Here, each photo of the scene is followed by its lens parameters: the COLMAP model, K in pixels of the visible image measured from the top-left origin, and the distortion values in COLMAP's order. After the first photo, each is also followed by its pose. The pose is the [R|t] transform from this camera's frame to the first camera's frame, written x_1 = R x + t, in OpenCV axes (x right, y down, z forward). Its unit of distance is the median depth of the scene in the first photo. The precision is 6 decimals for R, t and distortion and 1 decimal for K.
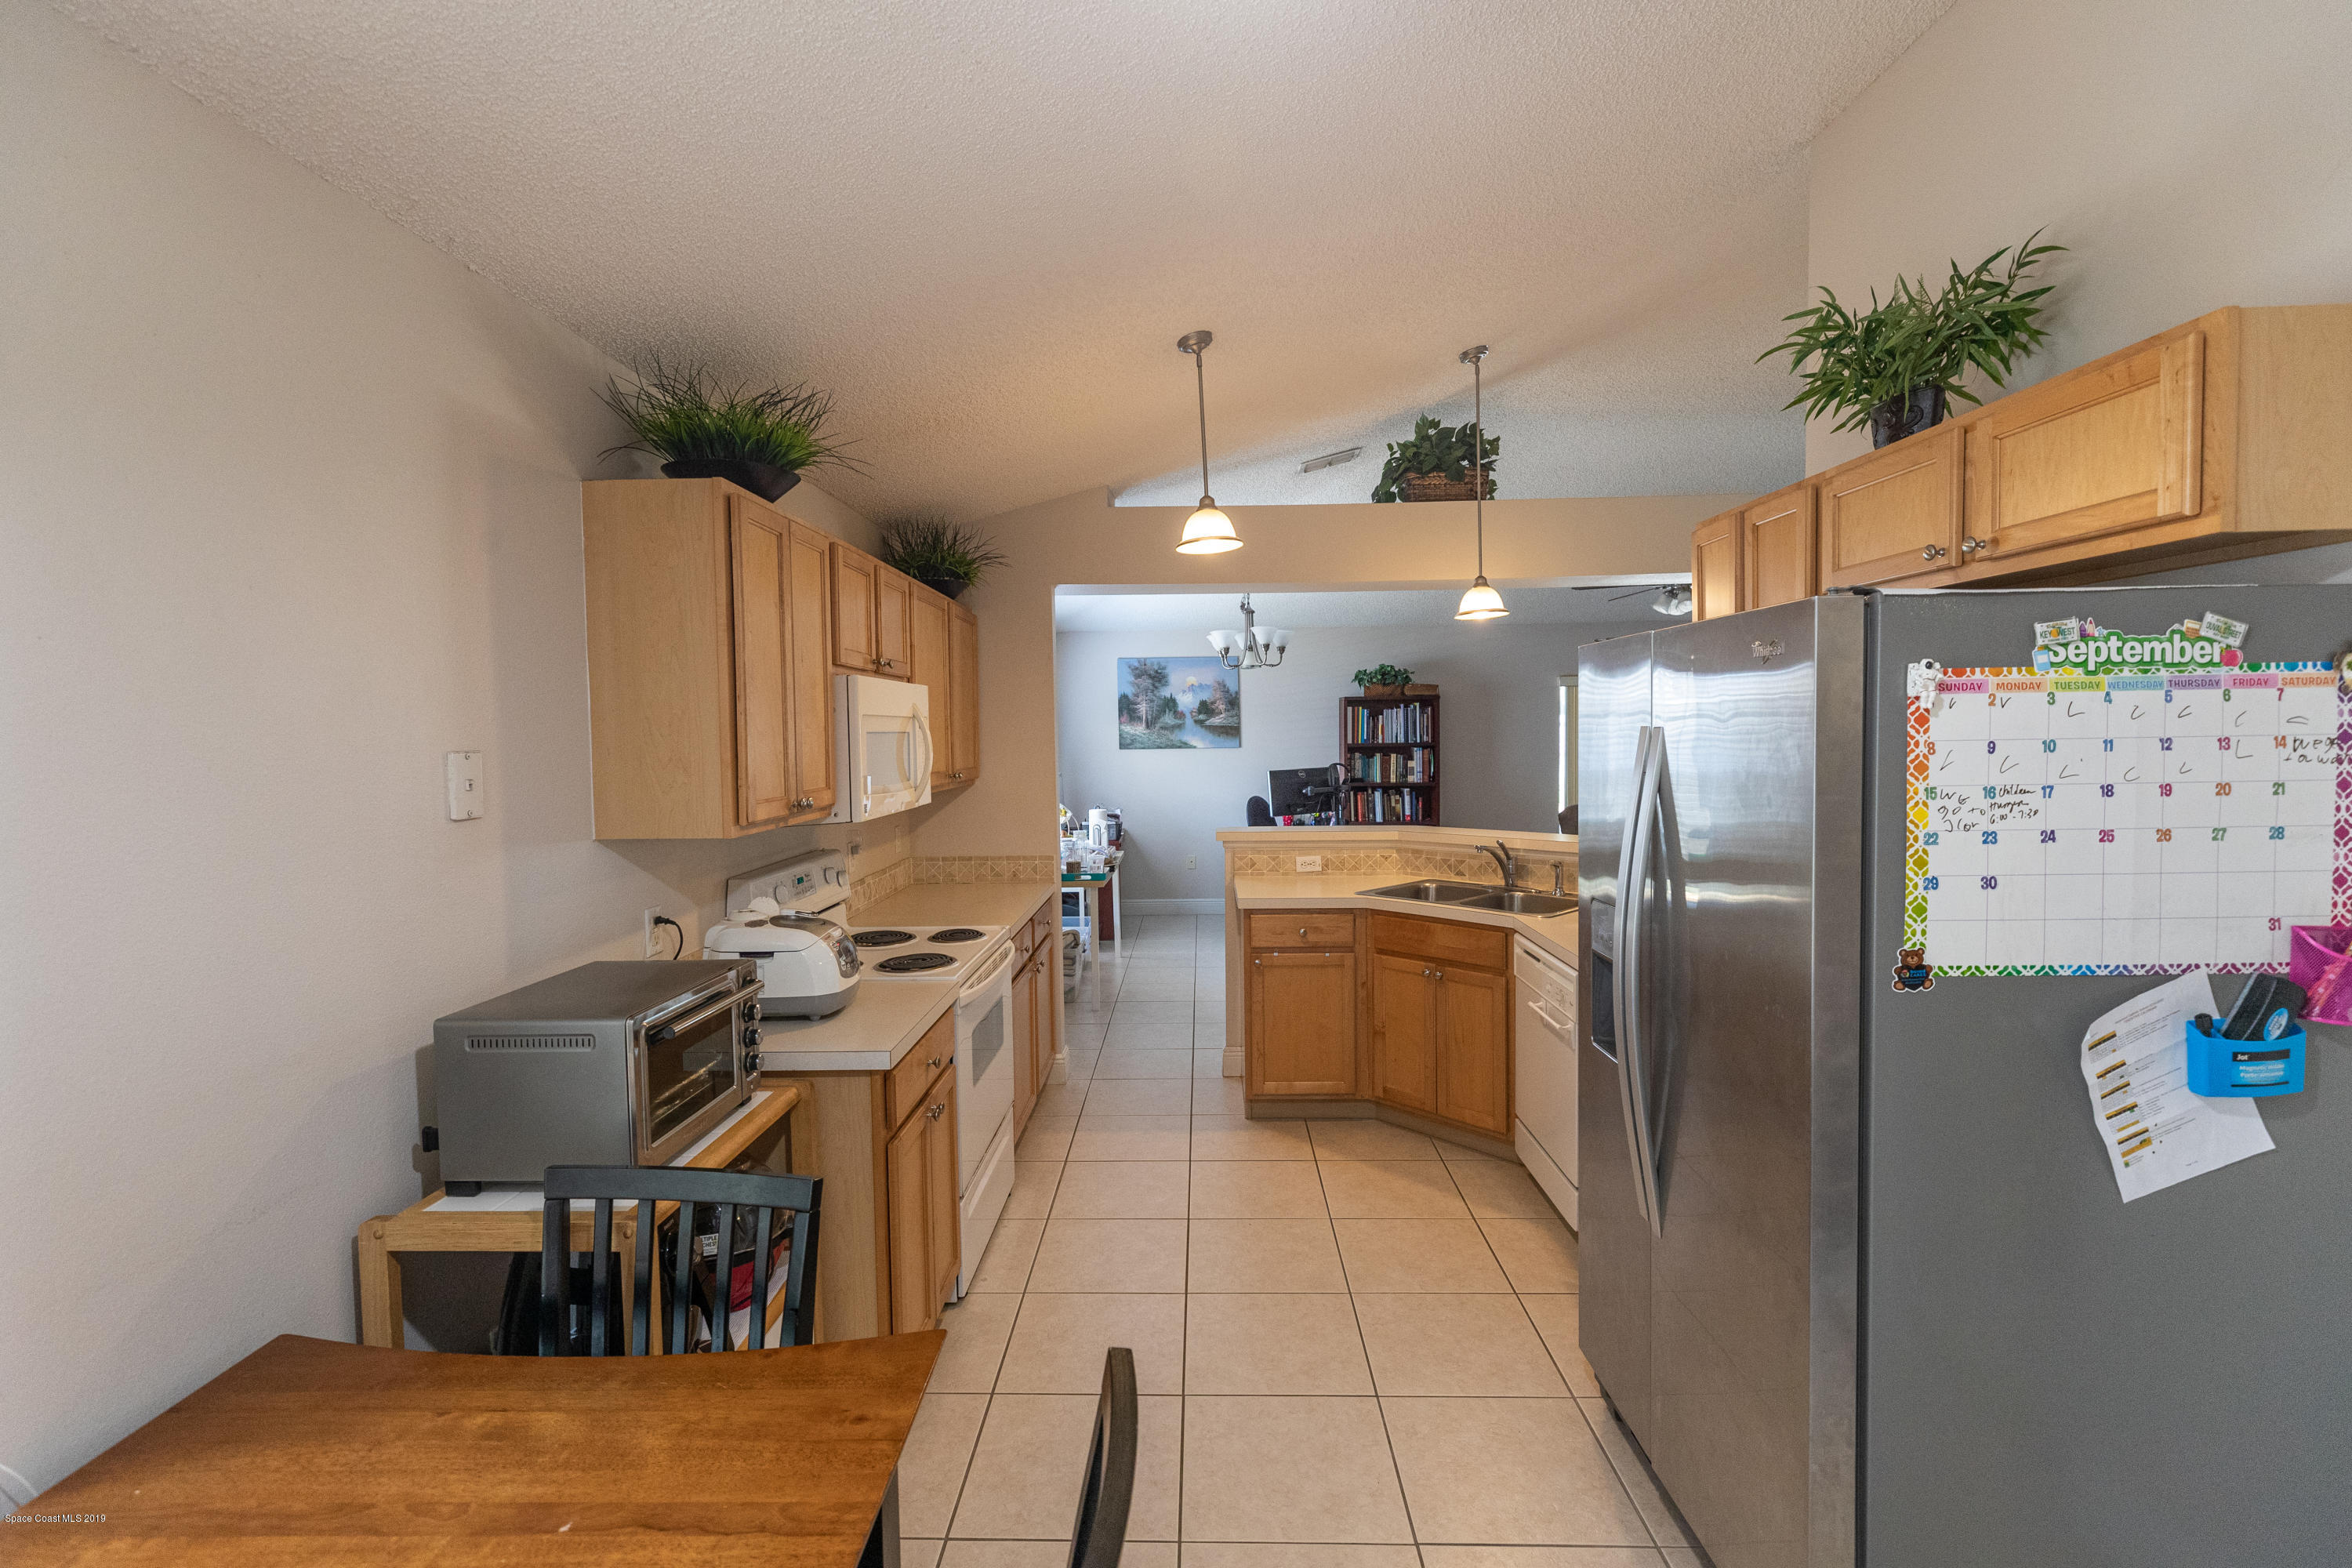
lens RADIAL K [[1048.6, 0, 1174.0], [0, 1048.6, 778.0], [0, 0, 1]] dist [0.001682, -0.000096]
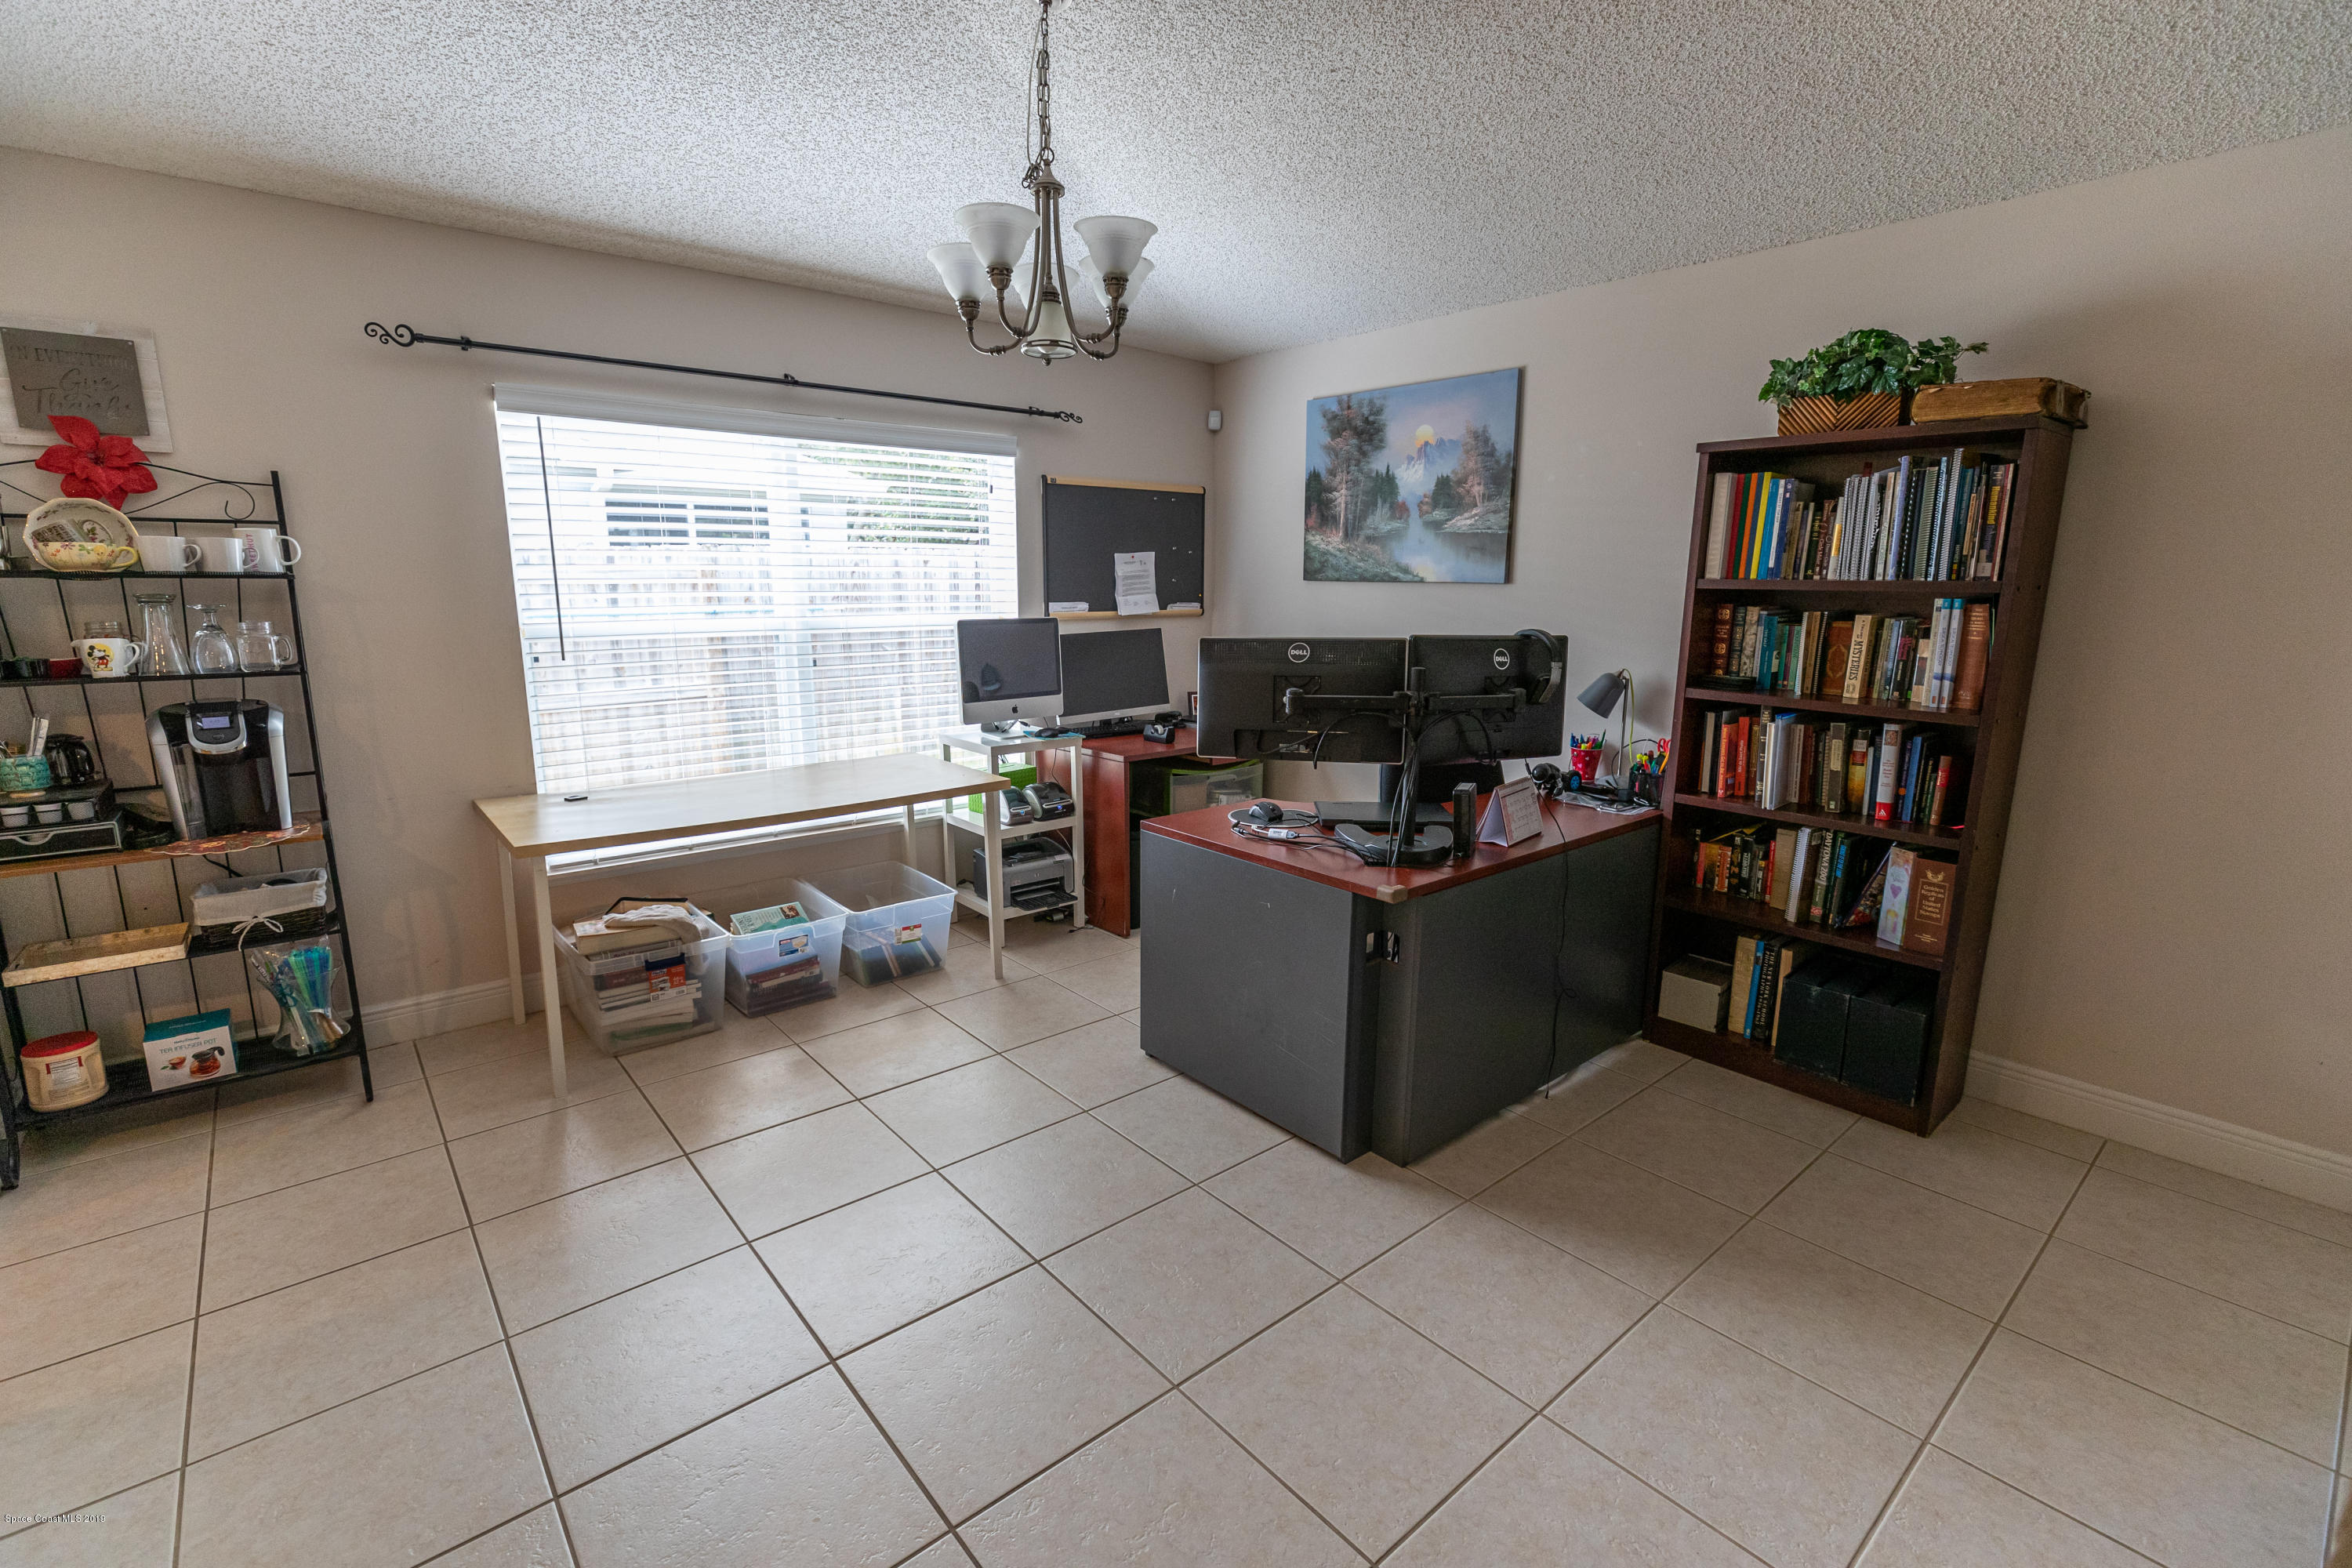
lens RADIAL K [[1048.6, 0, 1156.9], [0, 1048.6, 768.1], [0, 0, 1]] dist [0.001682, -0.000096]
pose [[0.659487, 0.156757, -0.735190, 0.311221], [-0.037259, 0.983630, 0.176307, -0.025613], [0.750792, -0.088880, 0.654532, 0.611648]]
